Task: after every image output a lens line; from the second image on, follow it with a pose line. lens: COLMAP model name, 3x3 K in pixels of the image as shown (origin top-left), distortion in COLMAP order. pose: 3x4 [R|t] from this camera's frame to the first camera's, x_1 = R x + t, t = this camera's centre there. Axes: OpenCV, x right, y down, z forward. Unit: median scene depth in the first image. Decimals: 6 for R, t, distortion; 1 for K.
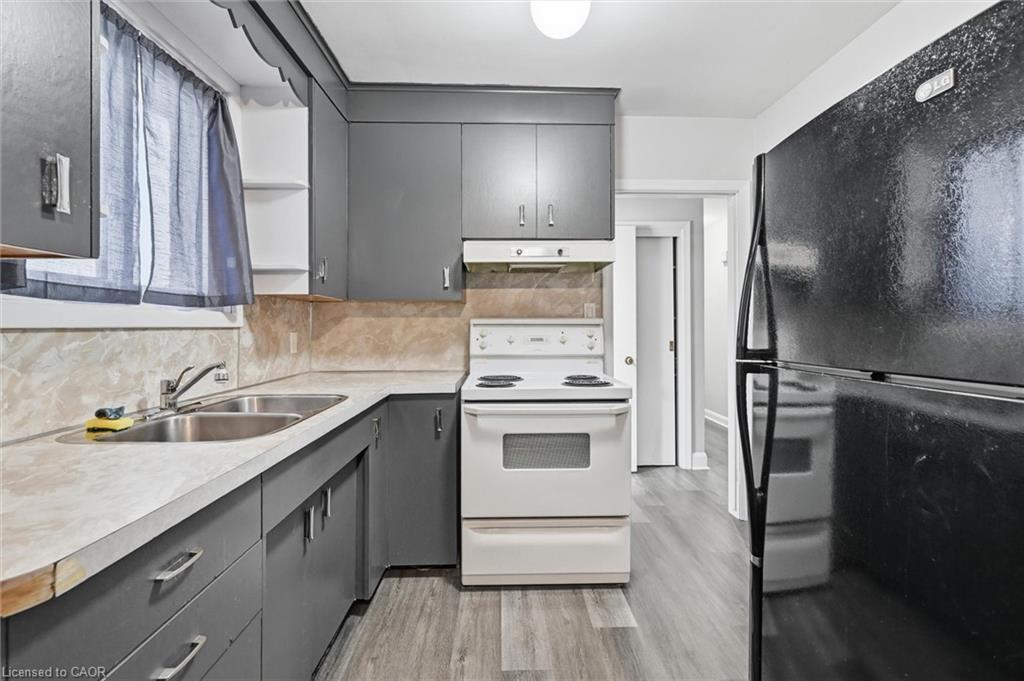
lens RADIAL K [[466.9, 0, 513.2], [0, 466.9, 327.9], [0, 0, 1]] dist [-0.002366, -0.000198]
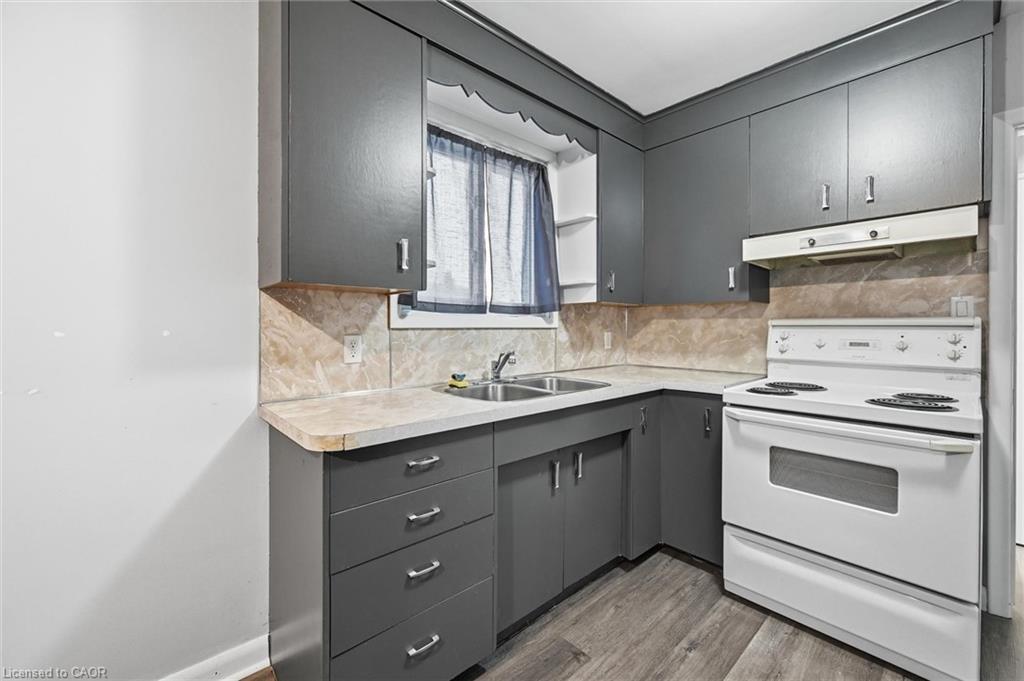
lens RADIAL K [[419.8, 0, 510.0], [0, 419.8, 332.0], [0, 0, 1]] dist [-0.002283, 0.000061]
pose [[0.650801, 0.011834, -0.759156, 0.267019], [-0.004977, 0.999924, 0.011321, -0.002296], [0.759232, -0.003589, 0.650811, 0.078341]]
